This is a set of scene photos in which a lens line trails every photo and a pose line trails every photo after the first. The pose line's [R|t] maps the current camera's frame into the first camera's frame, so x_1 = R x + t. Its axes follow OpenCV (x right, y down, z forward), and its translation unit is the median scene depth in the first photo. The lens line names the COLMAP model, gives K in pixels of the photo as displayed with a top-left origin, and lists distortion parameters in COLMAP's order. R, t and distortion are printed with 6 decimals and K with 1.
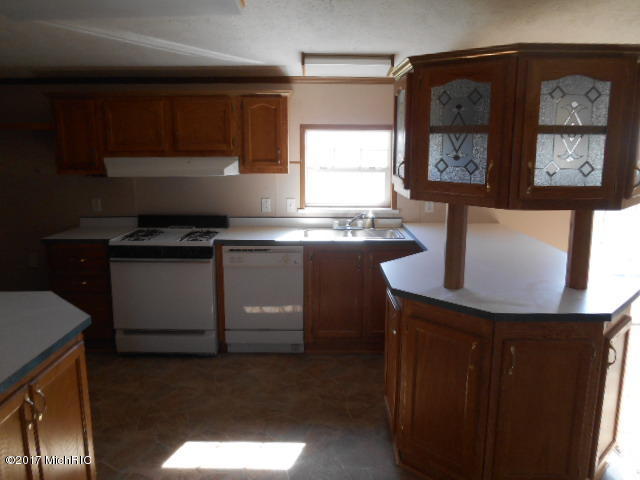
lens RADIAL K [[501.8, 0, 322.0], [0, 501.8, 237.7], [0, 0, 1]] dist [-0.030551, -0.003293]
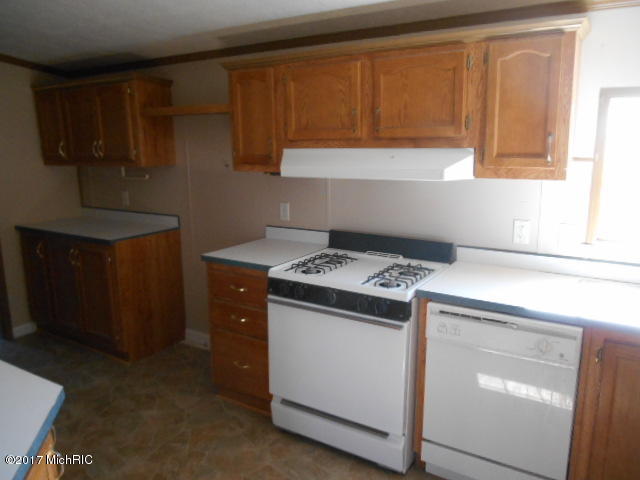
lens RADIAL K [[501.8, 0, 322.0], [0, 501.8, 237.7], [0, 0, 1]] dist [-0.030551, -0.003293]
pose [[0.857073, 0.089618, -0.507341, -0.016332], [-0.084617, 0.995868, 0.032966, -0.063947], [0.508199, 0.014675, 0.861115, 0.422182]]
